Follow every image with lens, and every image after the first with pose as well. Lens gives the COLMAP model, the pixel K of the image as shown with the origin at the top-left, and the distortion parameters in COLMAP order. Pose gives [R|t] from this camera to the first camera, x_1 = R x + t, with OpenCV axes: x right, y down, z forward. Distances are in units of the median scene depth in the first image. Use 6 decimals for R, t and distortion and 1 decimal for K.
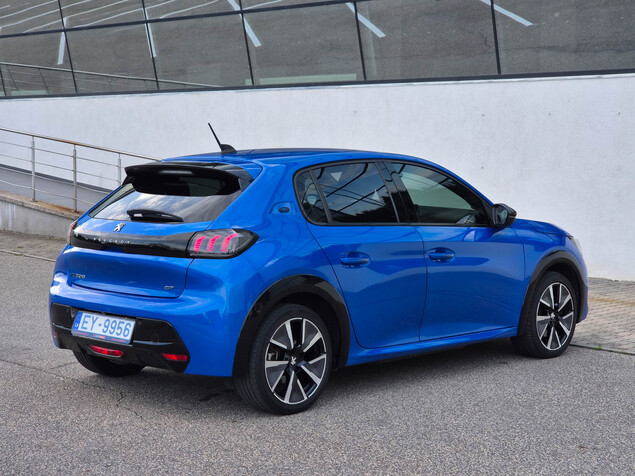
lens RADIAL K [[1214.7, 0, 317.5], [0, 1214.7, 238.0], [0, 0, 1]] dist [-0.026250, 0.097665]
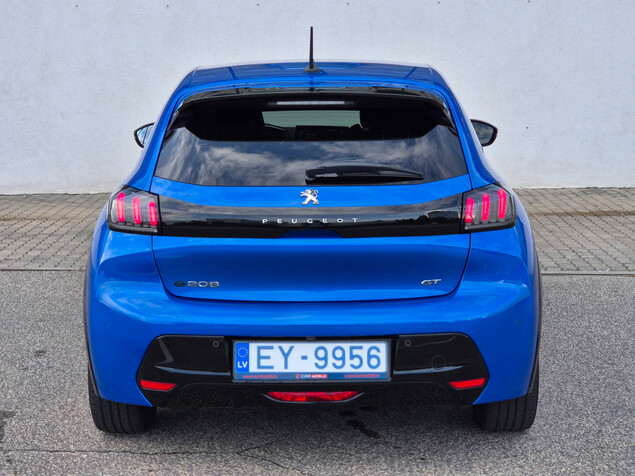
lens RADIAL K [[1214.7, 0, 317.5], [0, 1214.7, 238.0], [0, 0, 1]] dist [-0.026250, 0.097665]
pose [[0.719141, -0.125210, 0.683490, -0.591028], [0.062127, 0.991278, 0.116226, -0.060735], [-0.692081, -0.041120, 0.720647, 0.550522]]
